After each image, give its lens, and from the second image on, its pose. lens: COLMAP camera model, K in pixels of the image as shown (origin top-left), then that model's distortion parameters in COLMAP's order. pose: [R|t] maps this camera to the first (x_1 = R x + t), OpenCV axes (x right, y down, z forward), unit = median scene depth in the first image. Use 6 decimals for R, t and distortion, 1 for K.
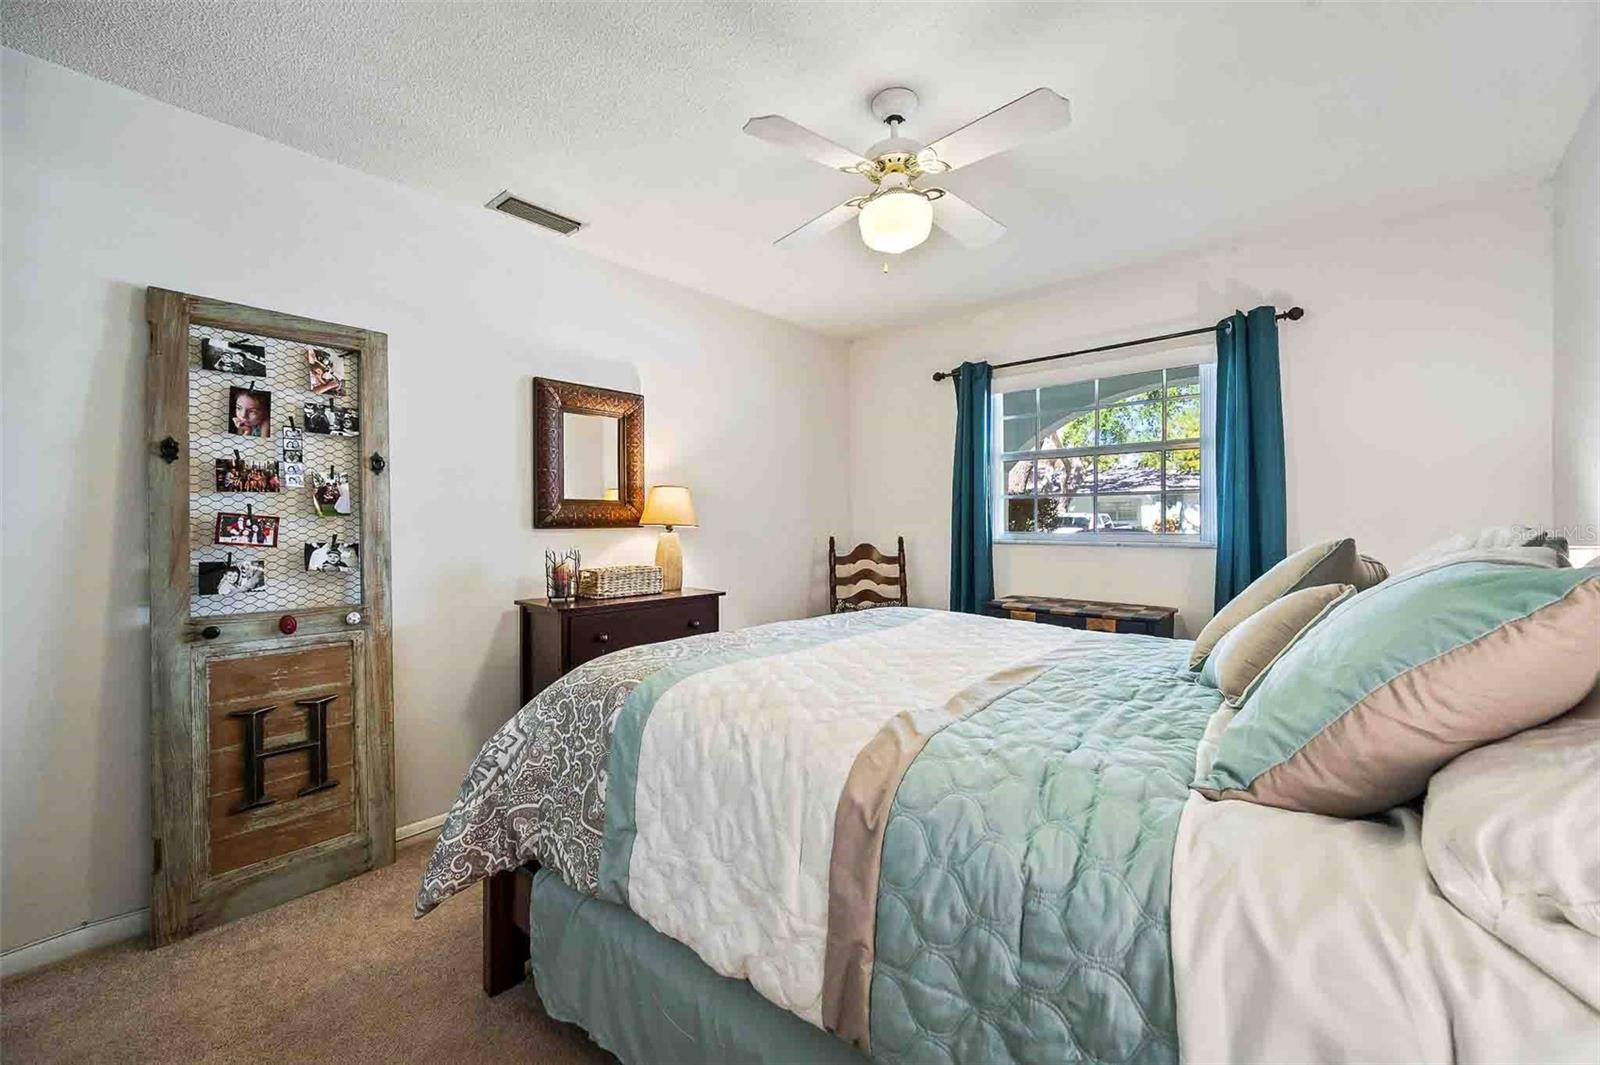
lens RADIAL K [[638.8, 0, 800.0], [0, 638.8, 532.5], [0, 0, 1]] dist [-0.001973, -0.000199]
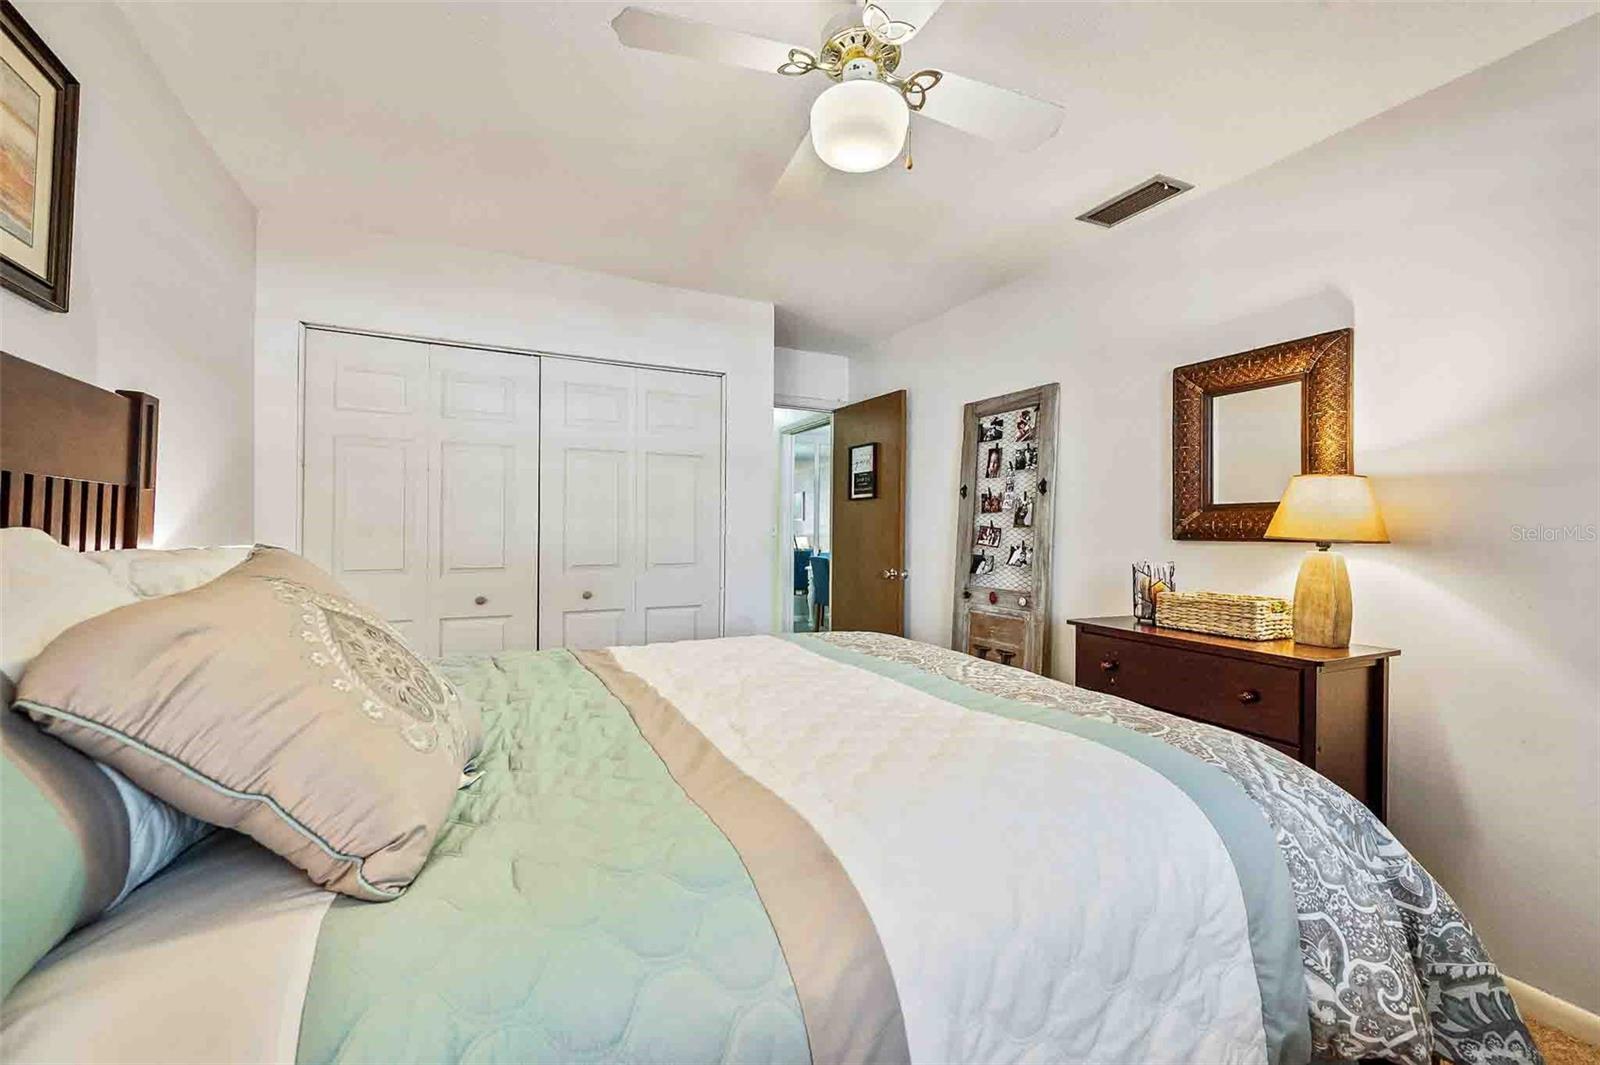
lens RADIAL K [[638.8, 0, 800.0], [0, 638.8, 532.5], [0, 0, 1]] dist [-0.001973, -0.000199]
pose [[-0.371483, 0.007468, -0.928410, 0.785573], [-0.011702, 0.999851, 0.012725, -0.027564], [0.928366, 0.015591, -0.371340, 1.106889]]
